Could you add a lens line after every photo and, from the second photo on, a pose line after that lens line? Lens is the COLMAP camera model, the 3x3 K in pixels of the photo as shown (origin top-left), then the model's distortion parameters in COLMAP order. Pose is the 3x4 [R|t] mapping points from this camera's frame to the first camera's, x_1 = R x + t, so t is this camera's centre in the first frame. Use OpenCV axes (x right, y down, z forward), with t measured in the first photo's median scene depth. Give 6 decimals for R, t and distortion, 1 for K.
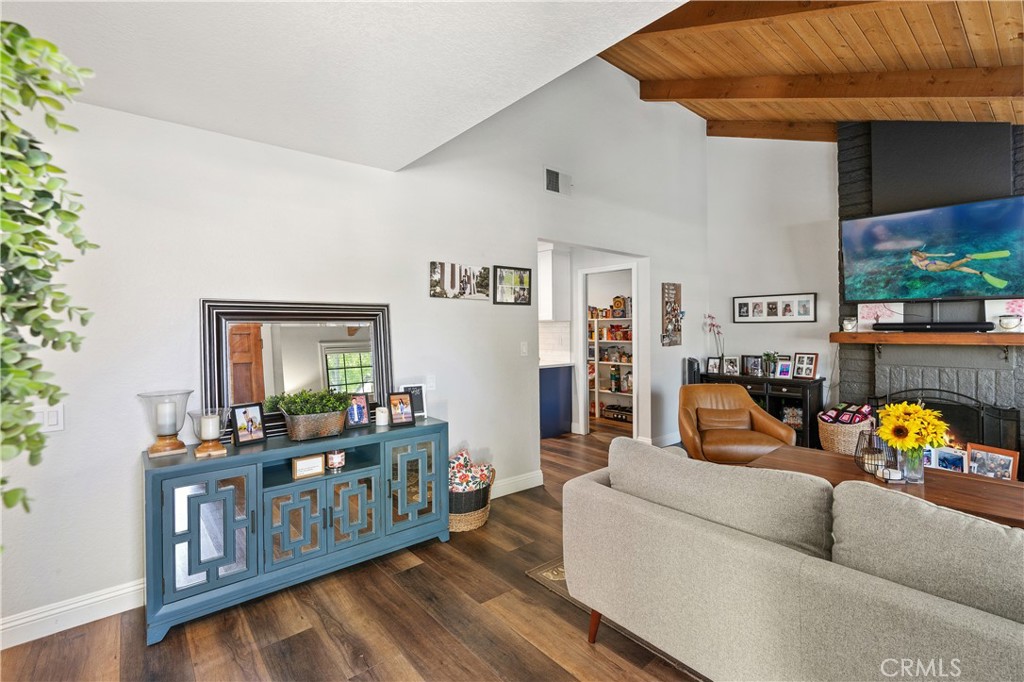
lens RADIAL K [[464.7, 0, 512.6], [0, 464.7, 336.3], [0, 0, 1]] dist [-0.003434, 0.000680]
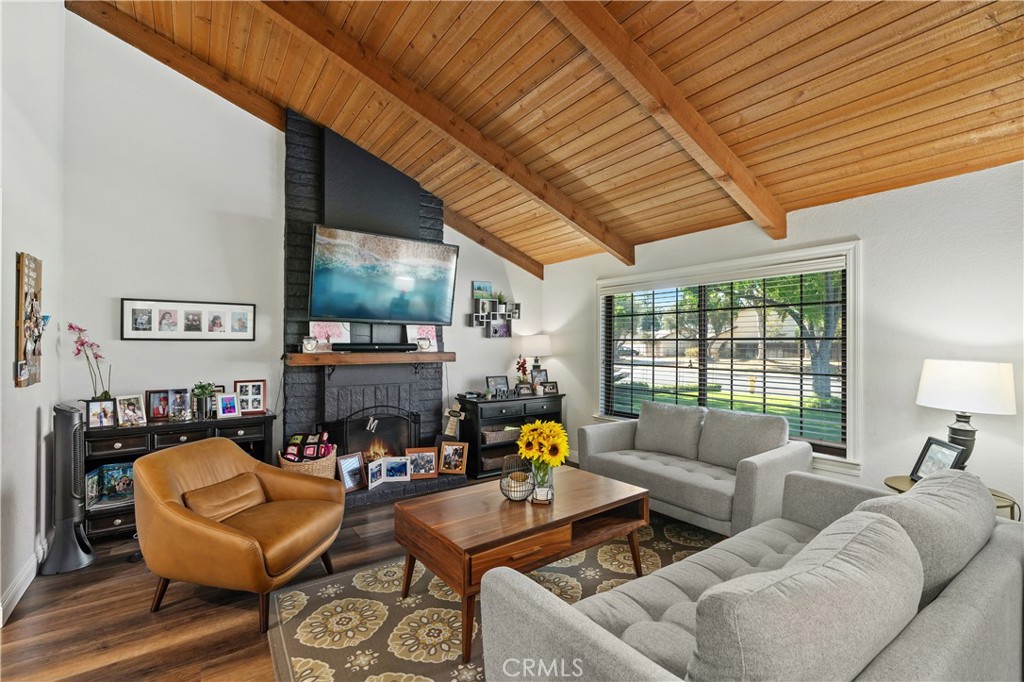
lens RADIAL K [[464.7, 0, 514.4], [0, 464.7, 342.6], [0, 0, 1]] dist [-0.003434, 0.000680]
pose [[0.089200, 0.011444, 0.995948, -0.107120], [0.016771, 0.999775, -0.012990, -0.010026], [-0.995873, 0.017862, 0.088988, 0.494649]]
